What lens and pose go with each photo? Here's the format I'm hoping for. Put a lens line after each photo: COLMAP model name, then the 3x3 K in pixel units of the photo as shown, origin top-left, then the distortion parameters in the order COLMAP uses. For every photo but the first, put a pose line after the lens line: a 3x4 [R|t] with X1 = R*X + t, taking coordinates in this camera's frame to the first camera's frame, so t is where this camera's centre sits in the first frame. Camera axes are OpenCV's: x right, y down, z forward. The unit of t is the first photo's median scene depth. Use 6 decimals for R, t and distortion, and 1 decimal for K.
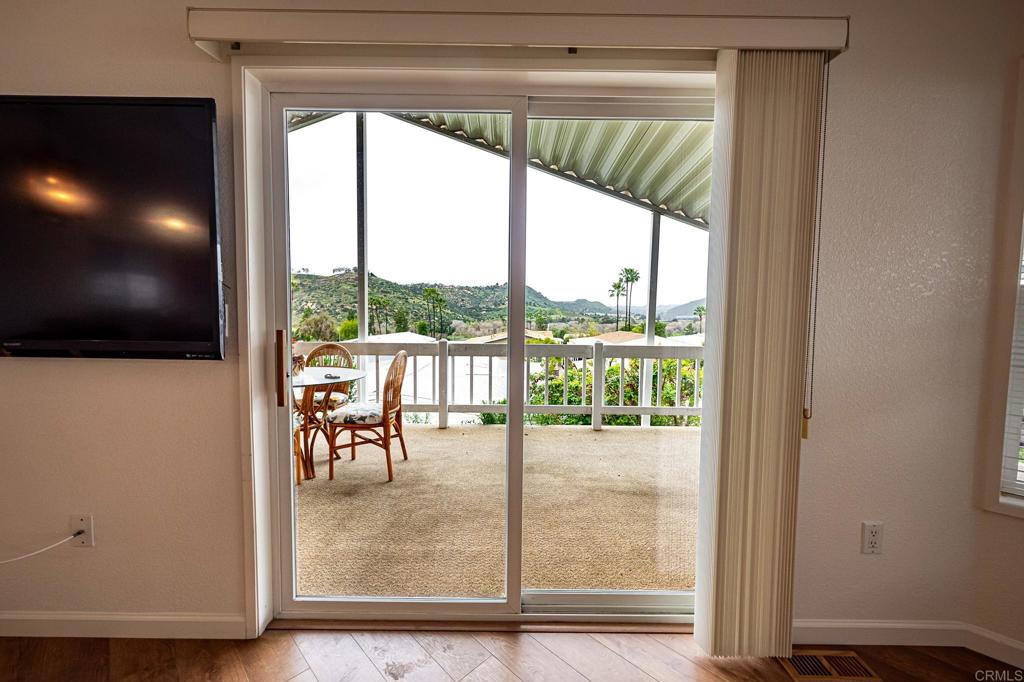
lens RADIAL K [[405.2, 0, 512.0], [0, 405.2, 341.0], [0, 0, 1]] dist [0.001039, -0.000370]
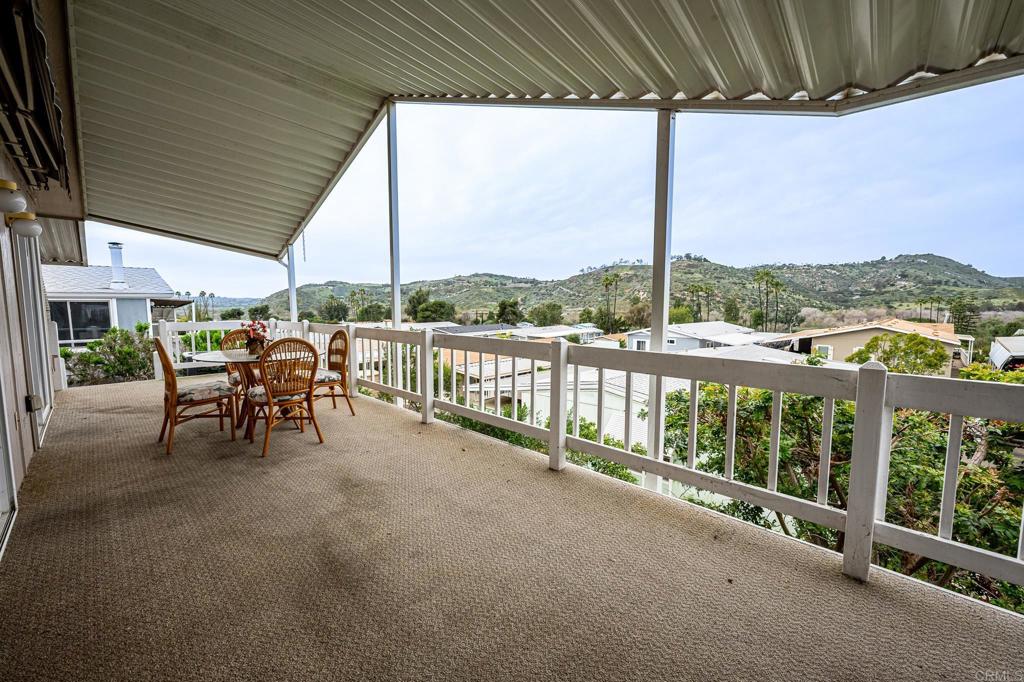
lens RADIAL K [[405.2, 0, 512.0], [0, 405.2, 341.0], [0, 0, 1]] dist [0.001039, -0.000370]
pose [[0.716518, 0.052626, -0.695581, 0.795253], [-0.032043, 0.998581, 0.042543, -0.027888], [0.696832, -0.008194, 0.717187, 0.595913]]
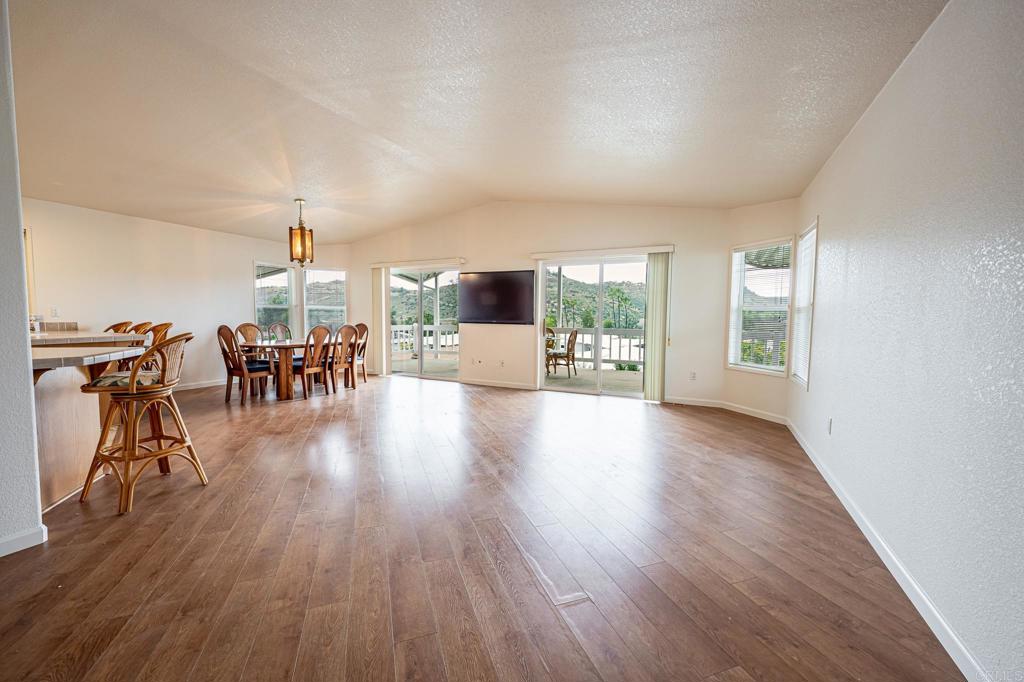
lens RADIAL K [[405.2, 0, 512.0], [0, 405.2, 341.0], [0, 0, 1]] dist [0.001039, -0.000370]
pose [[0.899683, 0.025593, -0.435793, 0.479187], [-0.024094, 0.999669, 0.008968, 0.086040], [0.435878, 0.002431, 0.900002, -1.451019]]
